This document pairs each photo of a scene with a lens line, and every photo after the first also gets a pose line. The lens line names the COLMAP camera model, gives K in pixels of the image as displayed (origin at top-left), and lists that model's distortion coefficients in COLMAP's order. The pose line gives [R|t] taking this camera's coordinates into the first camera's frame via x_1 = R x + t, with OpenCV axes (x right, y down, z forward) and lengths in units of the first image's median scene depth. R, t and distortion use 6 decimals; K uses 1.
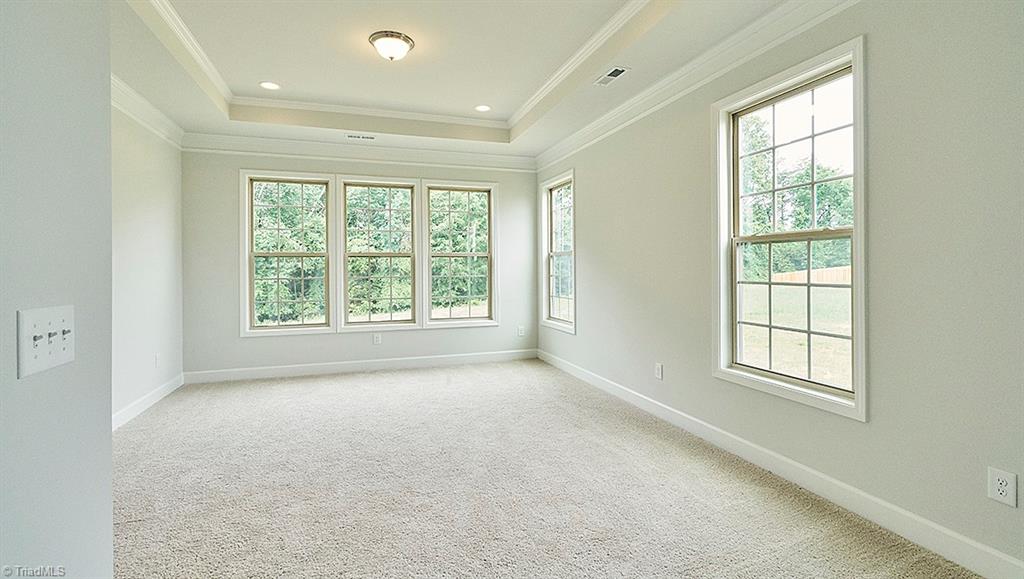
lens RADIAL K [[452.7, 0, 515.2], [0, 452.7, 267.1], [0, 0, 1]] dist [0.004043, -0.001362]
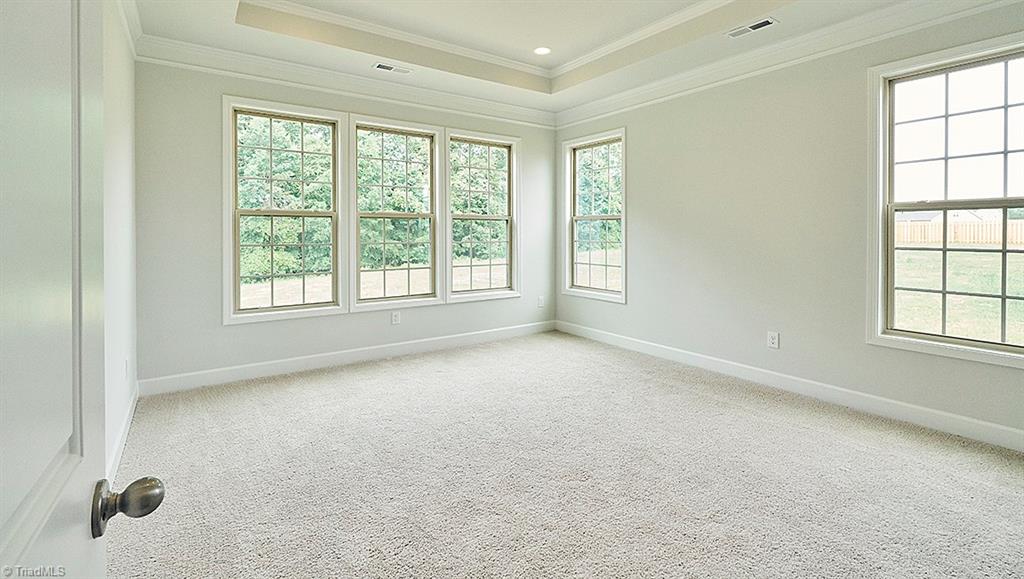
lens RADIAL K [[452.7, 0, 517.6], [0, 452.7, 234.1], [0, 0, 1]] dist [0.004043, -0.001362]
pose [[0.958782, 0.005662, 0.284088, -0.337930], [-0.006610, 0.999975, 0.002379, 0.002936], [-0.284067, -0.004159, 0.958795, 0.155832]]
